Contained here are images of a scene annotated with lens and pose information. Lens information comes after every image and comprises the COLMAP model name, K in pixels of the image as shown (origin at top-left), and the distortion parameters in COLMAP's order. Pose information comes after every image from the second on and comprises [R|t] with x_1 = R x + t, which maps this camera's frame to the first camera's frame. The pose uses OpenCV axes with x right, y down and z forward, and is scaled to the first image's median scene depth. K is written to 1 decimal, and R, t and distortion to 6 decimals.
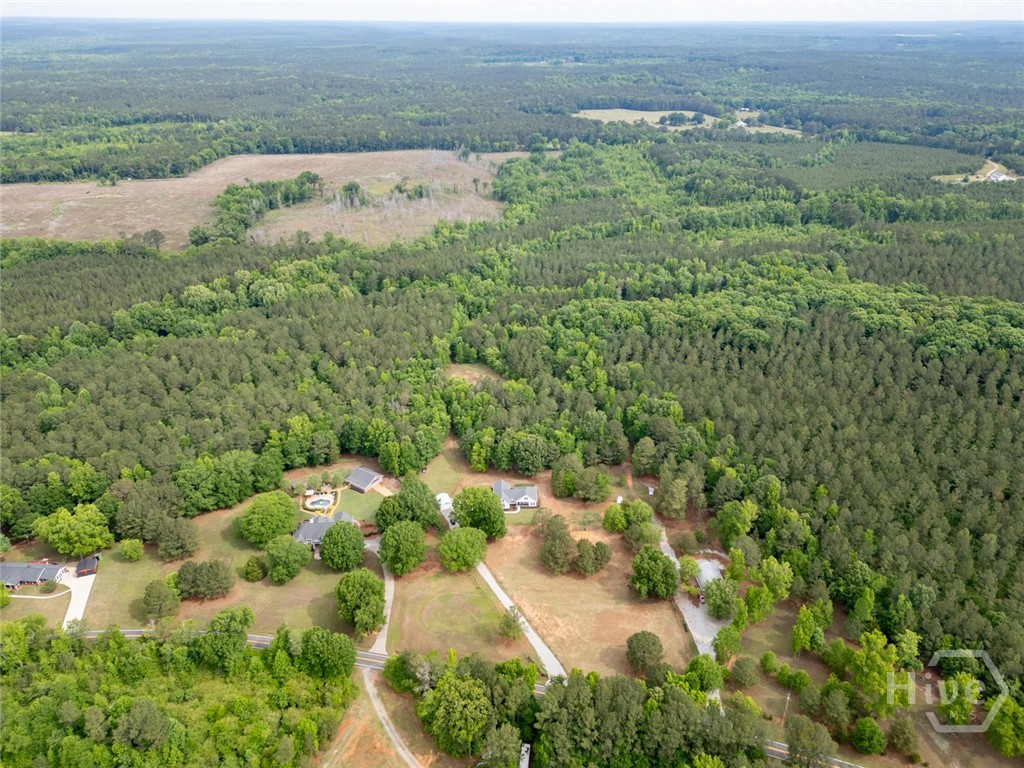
lens RADIAL K [[716.8, 0, 515.4], [0, 716.8, 377.9], [0, 0, 1]] dist [0.079244, -0.073489]
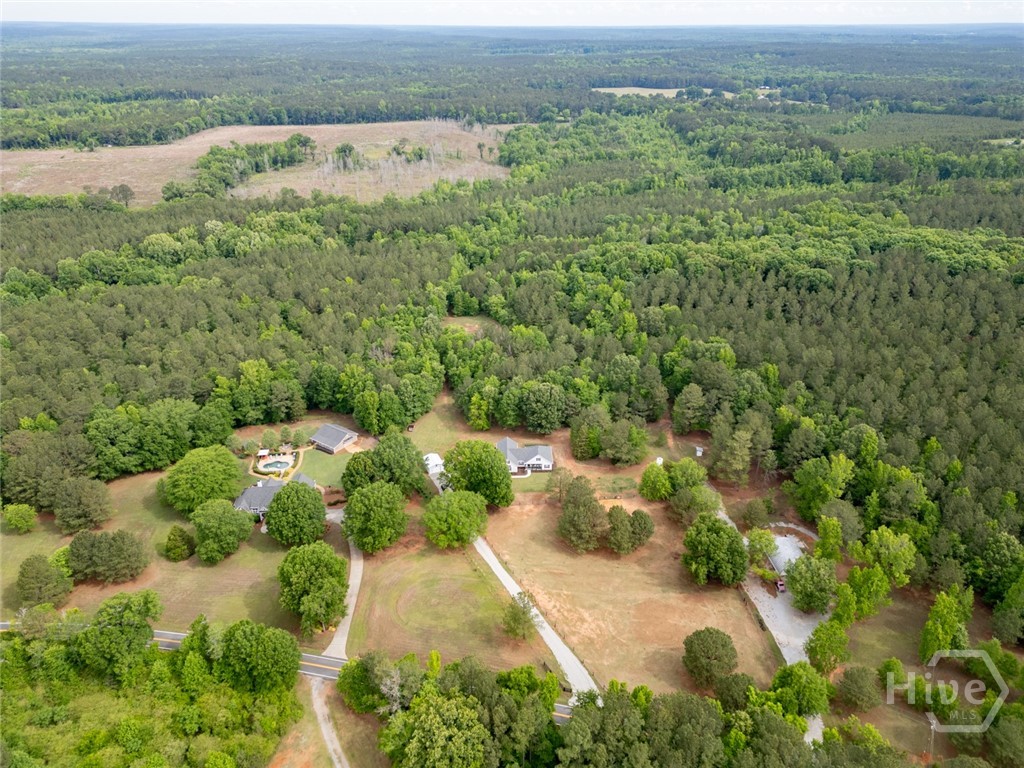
lens RADIAL K [[716.8, 0, 515.5], [0, 716.8, 378.5], [0, 0, 1]] dist [0.079244, -0.073489]
pose [[0.999954, 0.002904, -0.009130, -0.003267], [-0.002953, 0.999981, -0.005388, 0.084518], [0.009114, 0.005415, 0.999944, 0.221707]]
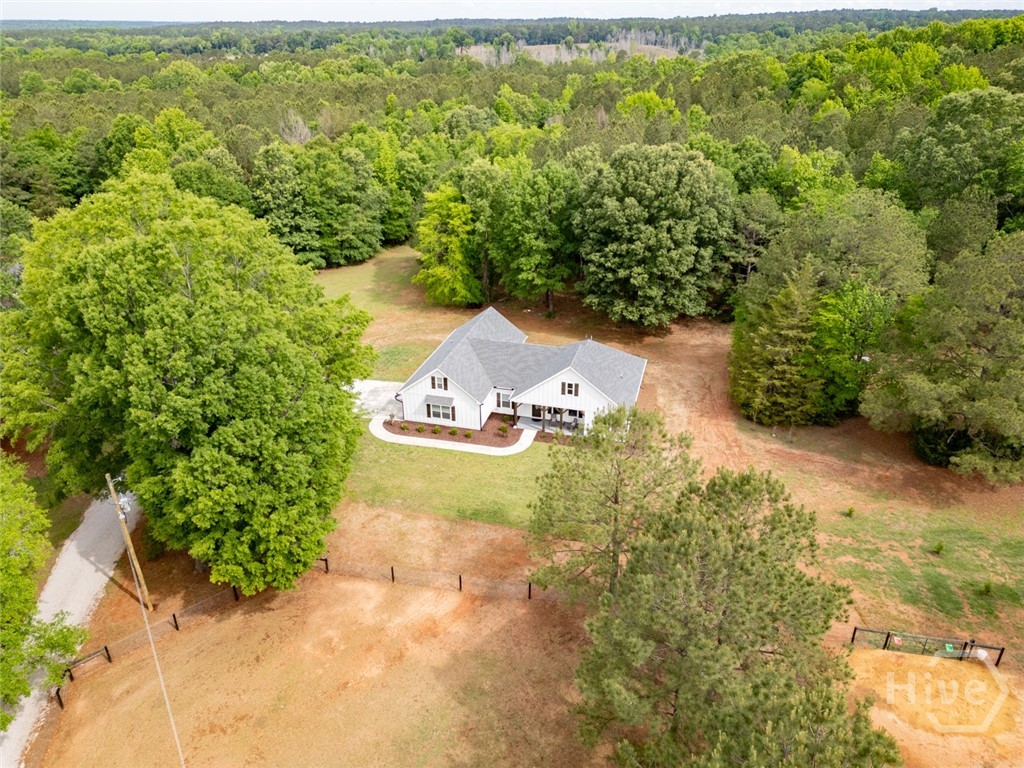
lens RADIAL K [[716.8, 0, 514.3], [0, 716.8, 380.2], [0, 0, 1]] dist [0.079244, -0.073489]
pose [[0.955751, 0.125380, -0.266120, 0.048983], [-0.127222, 0.991820, 0.010378, 0.165773], [0.265244, 0.023938, 0.963884, 0.821961]]
